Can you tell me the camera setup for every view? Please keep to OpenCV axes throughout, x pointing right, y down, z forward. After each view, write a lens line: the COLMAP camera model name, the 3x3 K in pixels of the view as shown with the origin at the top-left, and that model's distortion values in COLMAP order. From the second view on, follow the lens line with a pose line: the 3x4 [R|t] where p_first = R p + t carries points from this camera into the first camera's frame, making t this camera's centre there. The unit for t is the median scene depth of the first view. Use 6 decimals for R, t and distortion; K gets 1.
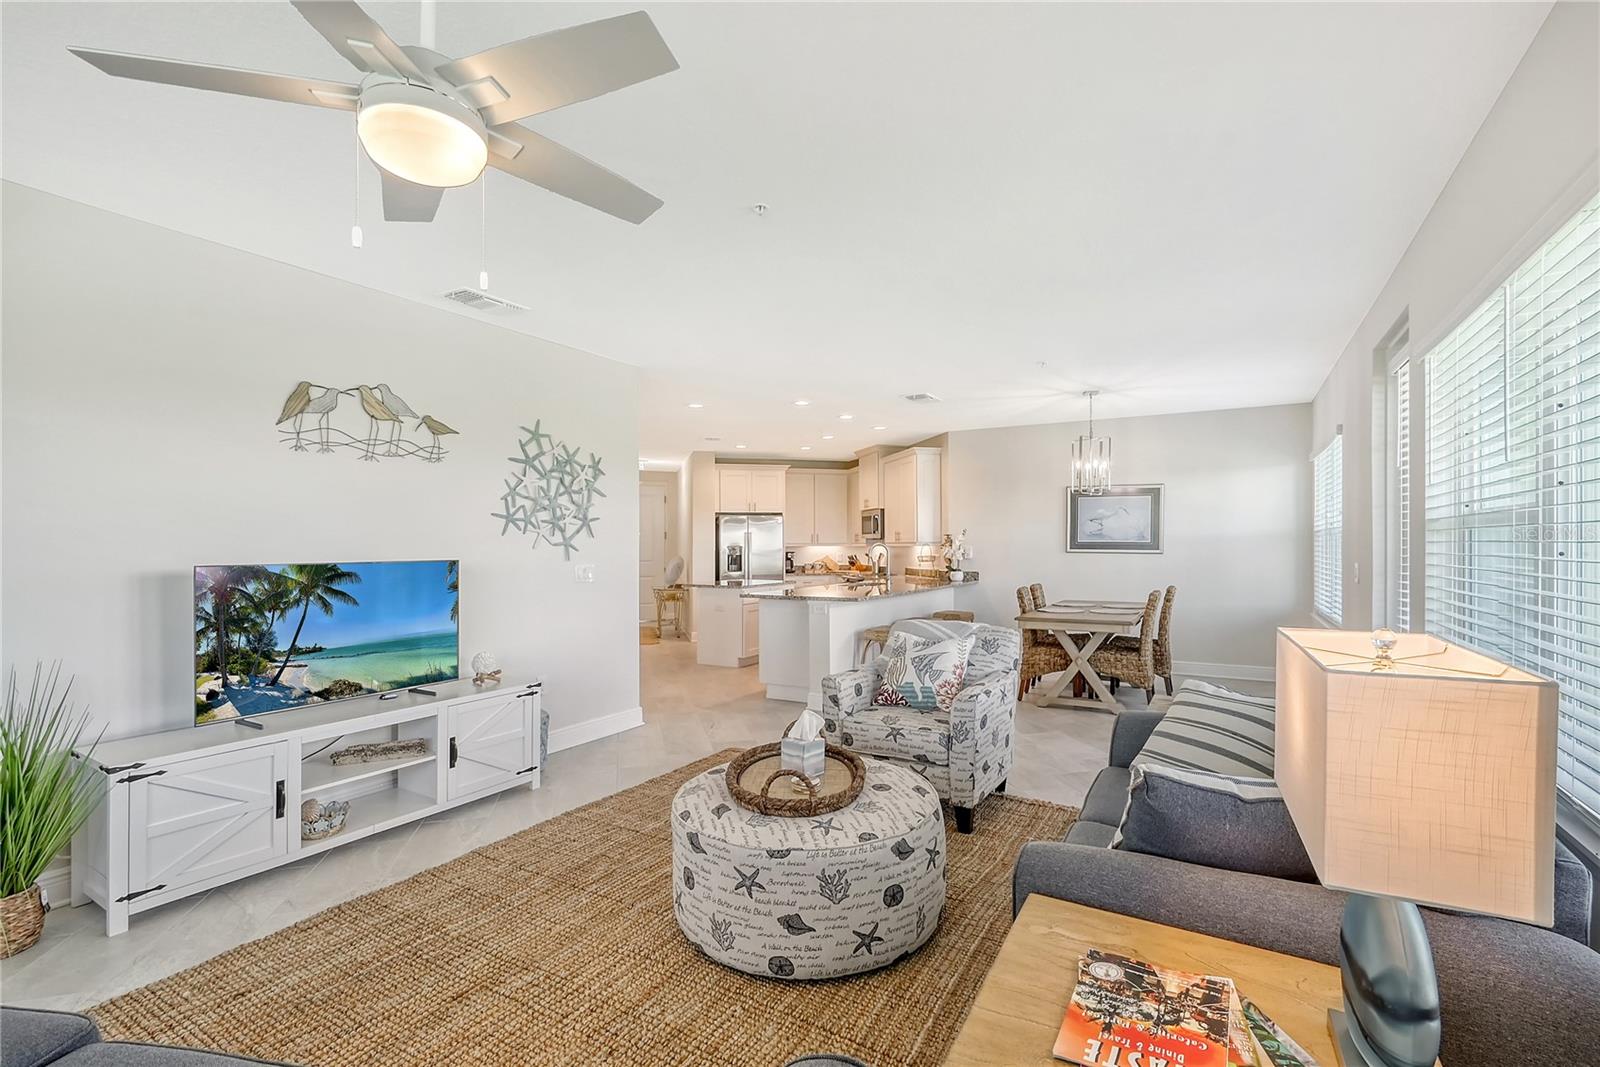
lens RADIAL K [[717.7, 0, 816.6], [0, 717.7, 534.5], [0, 0, 1]] dist [-0.001546, -0.004058]
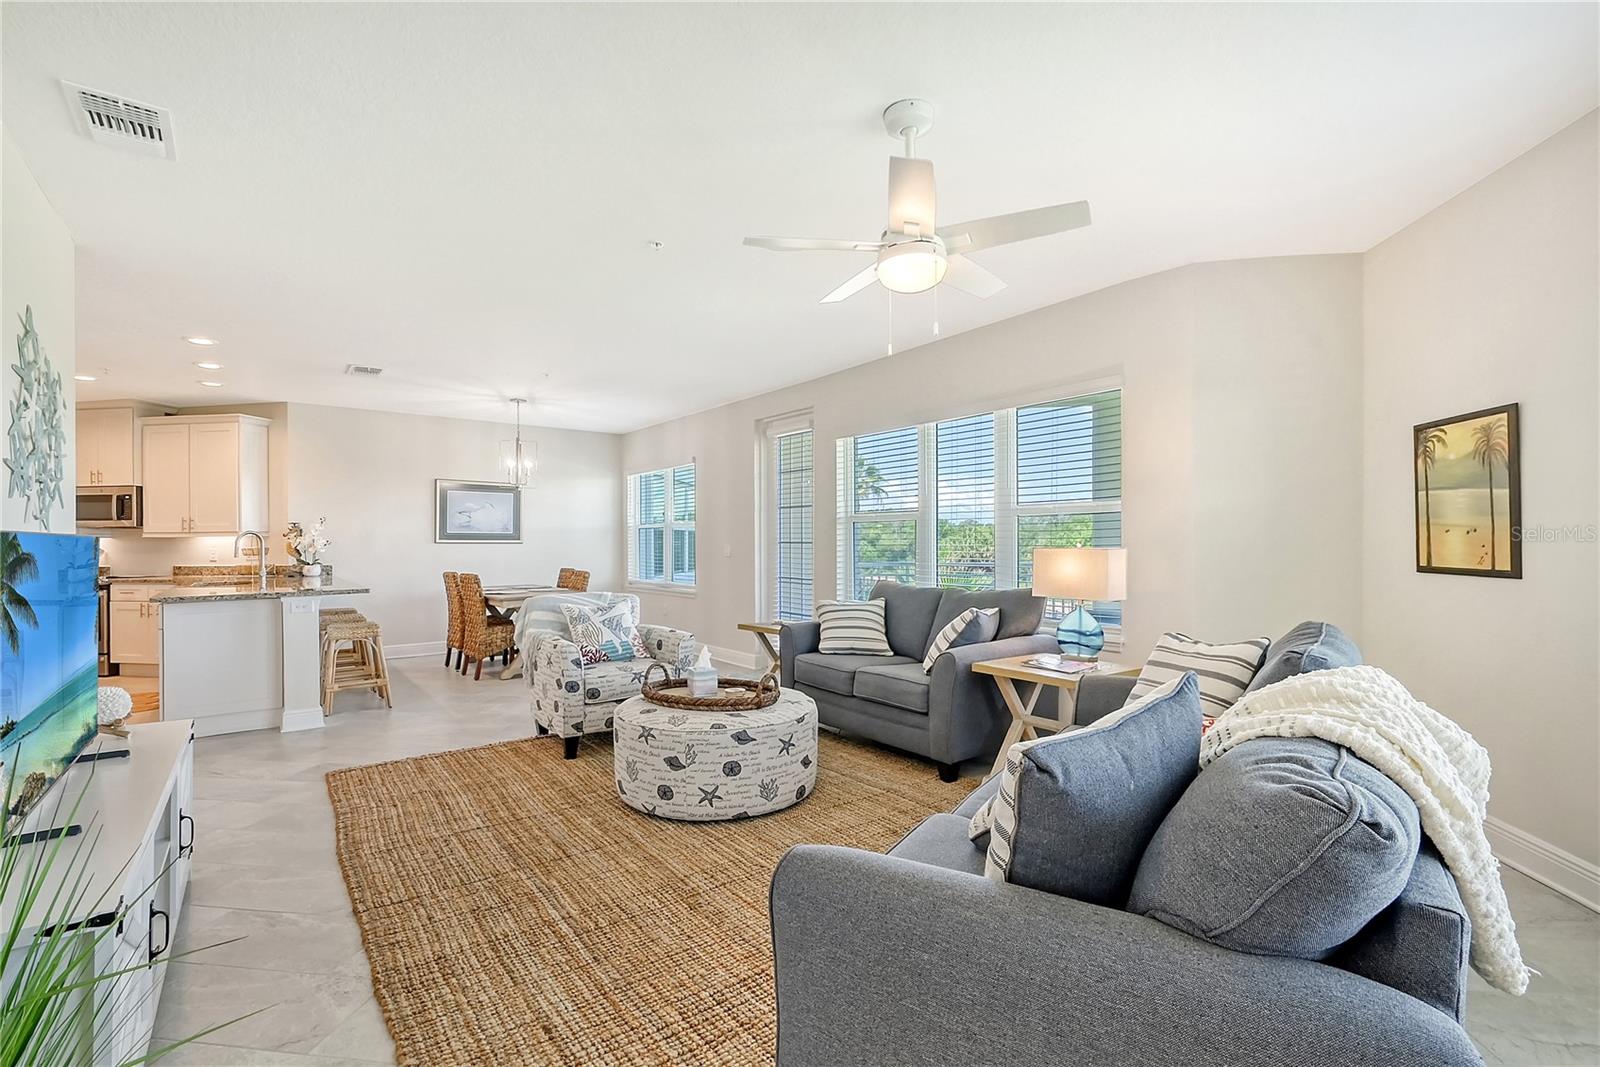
lens RADIAL K [[717.7, 0, 819.9], [0, 717.7, 541.9], [0, 0, 1]] dist [-0.001546, -0.004058]
pose [[0.378016, 0.000846, 0.925799, -0.899160], [-0.008106, 0.999964, 0.002396, 0.037999], [-0.925763, -0.008410, 0.378010, 0.237767]]
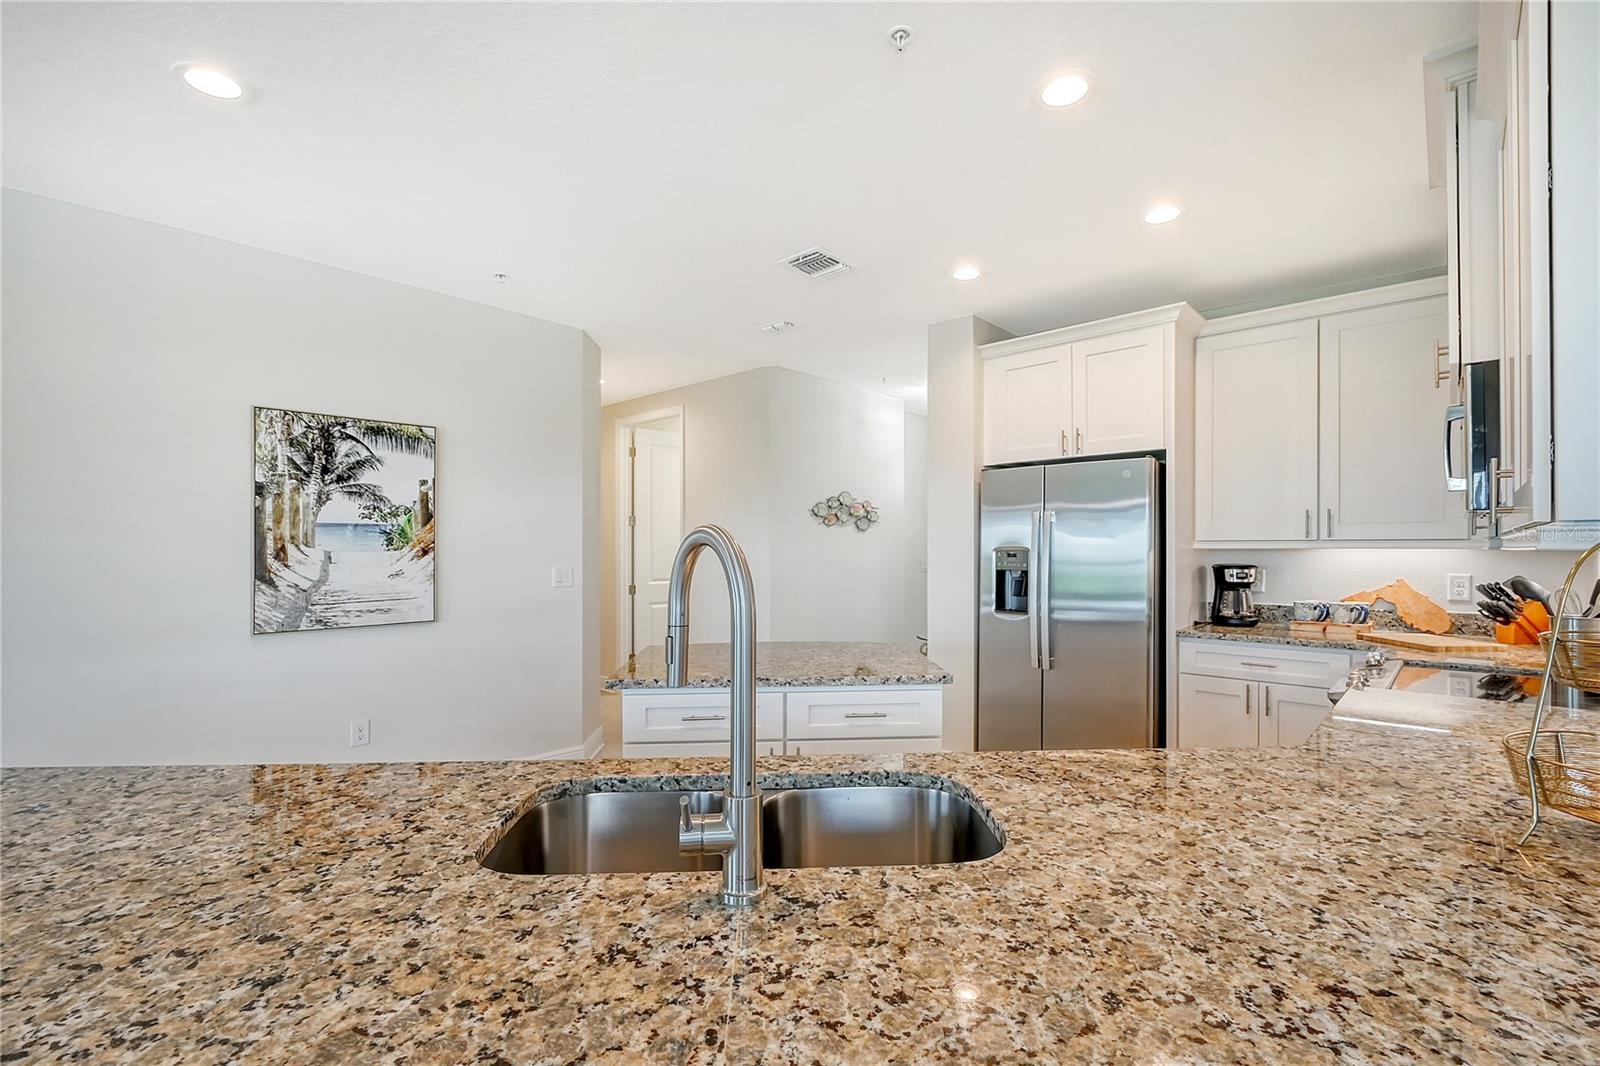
lens RADIAL K [[717.7, 0, 814.9], [0, 717.7, 549.9], [0, 0, 1]] dist [-0.001546, -0.004058]
pose [[0.538810, 0.005025, -0.842412, 0.440310], [0.012127, 0.999832, 0.013720, 0.032048], [0.842340, -0.017608, 0.538659, 2.077896]]
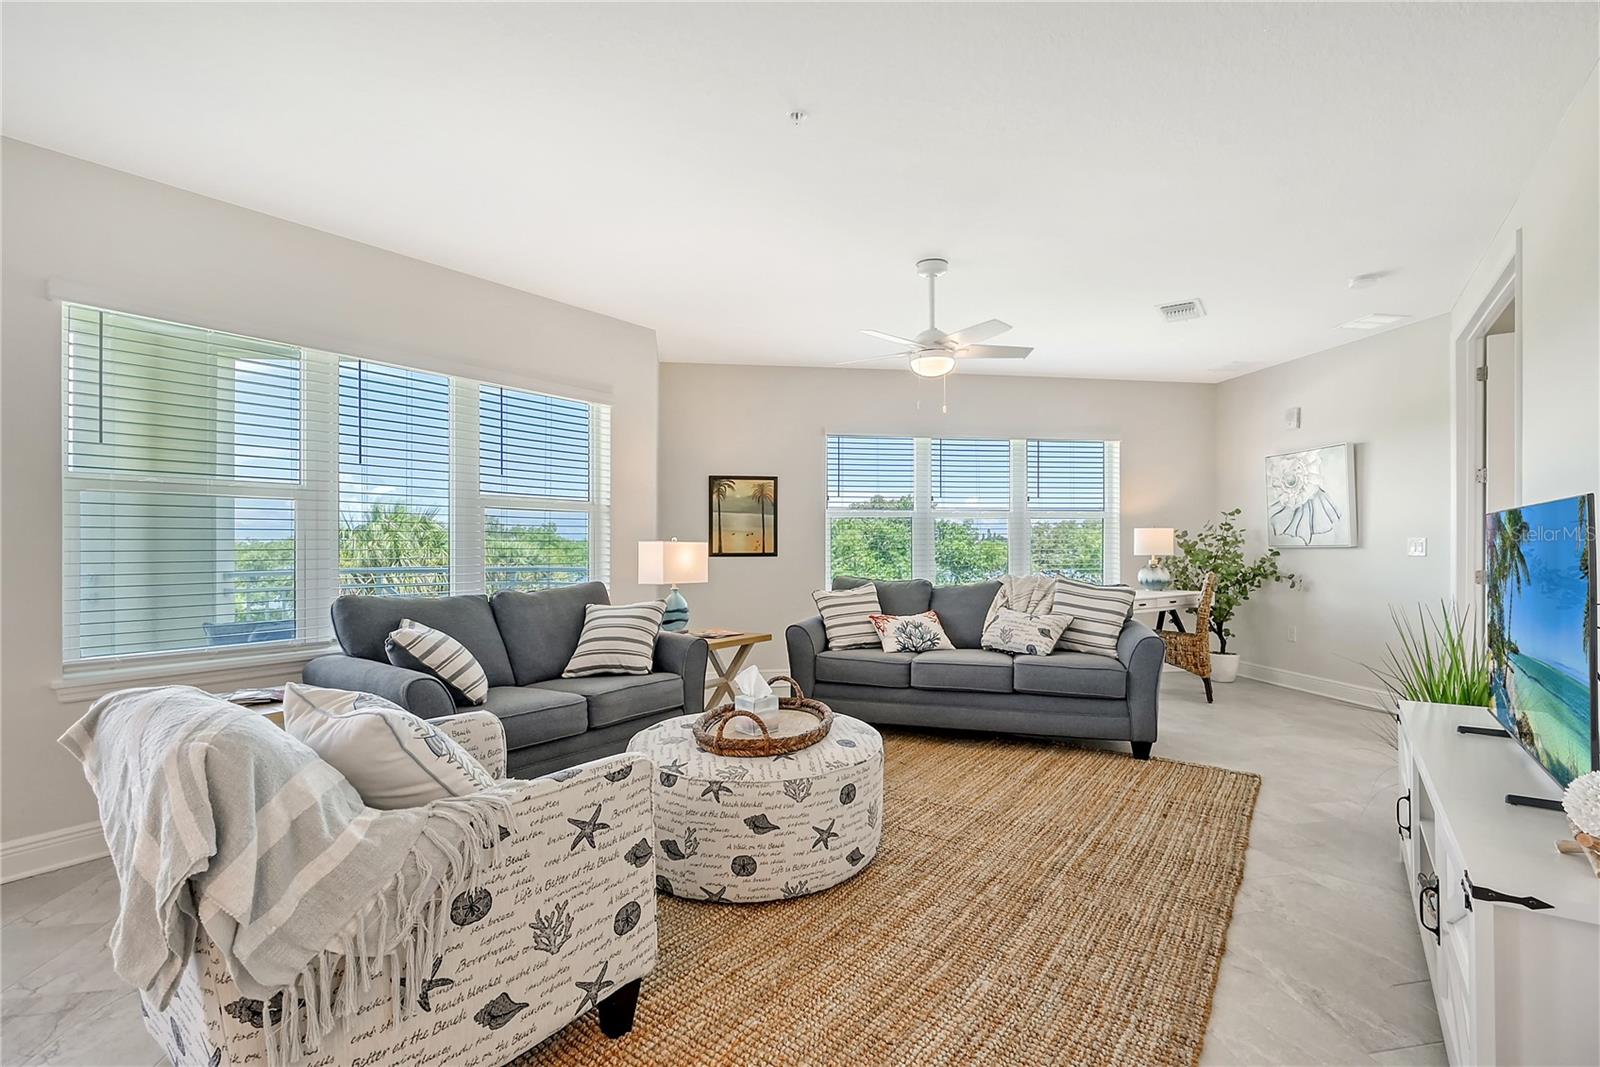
lens RADIAL K [[717.7, 0, 810.3], [0, 717.7, 545.0], [0, 0, 1]] dist [-0.001546, -0.004058]
pose [[-0.994400, 0.007497, 0.105412, -0.148841], [0.006066, 0.999885, -0.013886, 0.071373], [-0.105504, -0.013169, -0.994332, 1.548762]]
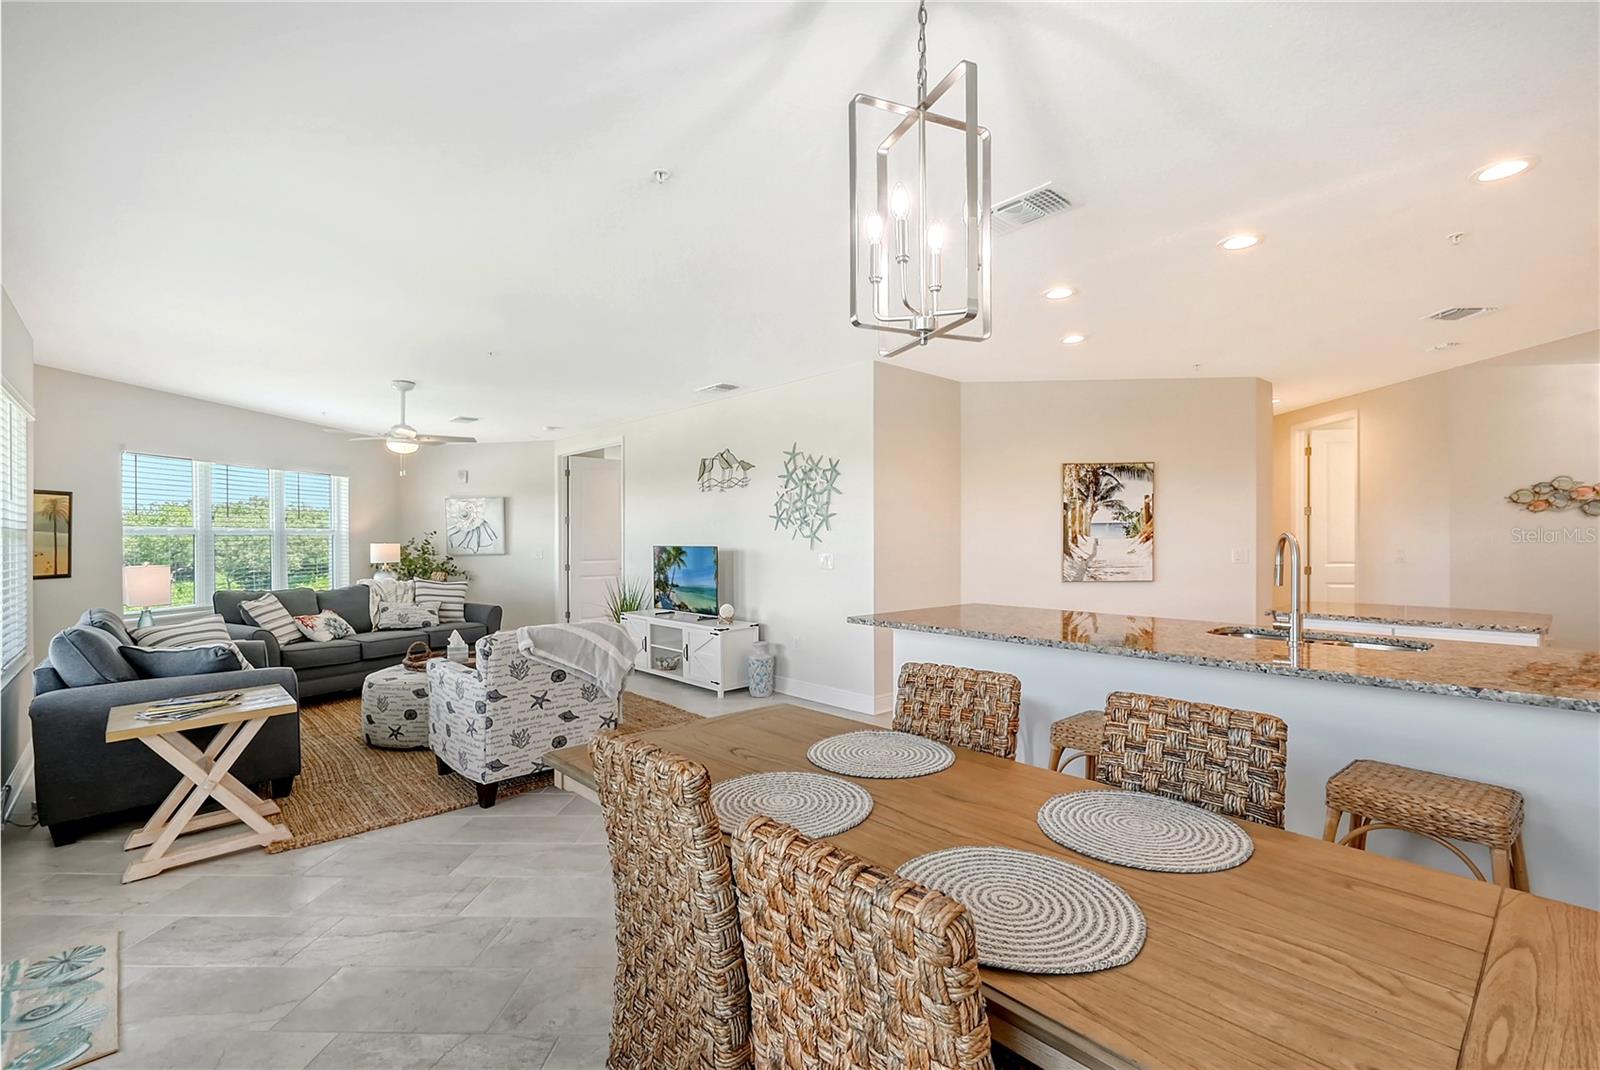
lens RADIAL K [[724.7, 0, 826.6], [0, 724.7, 534.5], [0, 0, 1]] dist [0.005279, -0.006027]
pose [[-0.298175, 0.005367, -0.954496, 1.166525], [0.022147, 0.999754, -0.001297, 0.017046], [0.954254, -0.021526, -0.298221, 1.943066]]
